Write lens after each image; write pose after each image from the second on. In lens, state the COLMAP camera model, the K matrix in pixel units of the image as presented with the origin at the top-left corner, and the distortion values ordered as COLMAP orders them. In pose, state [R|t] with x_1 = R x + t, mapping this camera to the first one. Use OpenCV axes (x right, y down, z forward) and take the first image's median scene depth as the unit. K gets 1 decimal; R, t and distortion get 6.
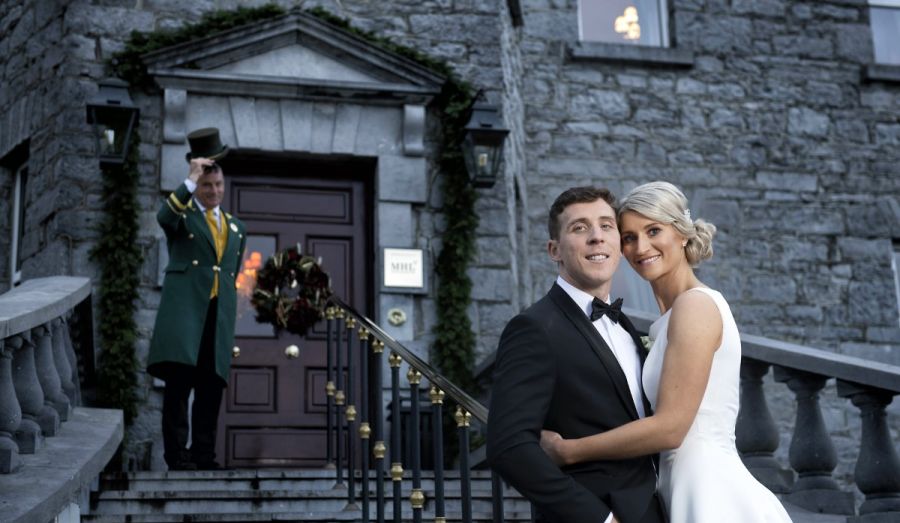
lens RADIAL K [[1416.6, 0, 448.1], [0, 1416.6, 270.2], [0, 0, 1]] dist [0.195242, 0.000000]
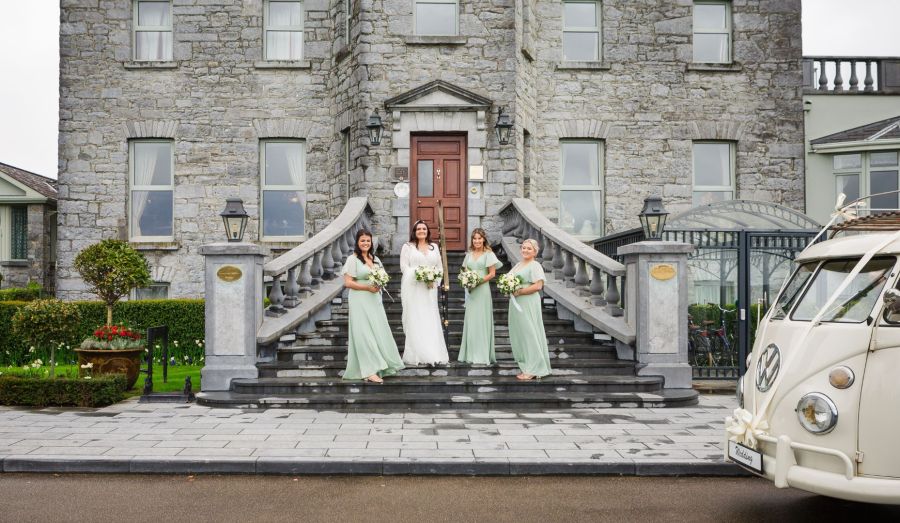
lens RADIAL K [[1416.6, 0, 415.0], [0, 1416.6, 172.0], [0, 0, 1]] dist [0.195242, 0.000000]
pose [[0.962302, 0.014439, -0.271601, 0.519439], [0.051702, 0.970671, 0.234786, -0.565487], [0.267025, -0.239978, 0.933332, -1.402292]]
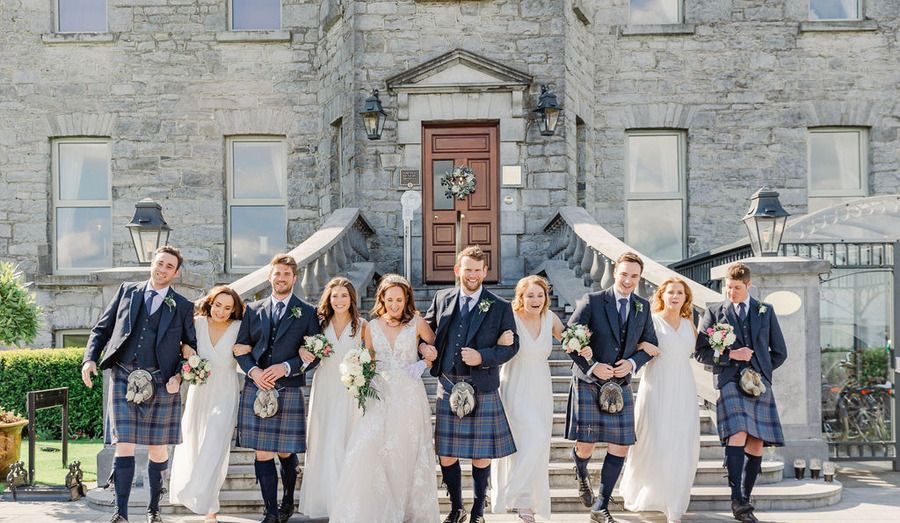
lens RADIAL K [[1371.5, 0, 448.6], [0, 1371.5, 261.7], [0, 0, 1]] dist [0.172464, 0.000000]
pose [[0.953433, 0.010792, -0.301411, 0.410324], [0.070408, 0.963783, 0.257225, -0.339543], [0.293270, -0.266469, 0.918143, -0.763598]]
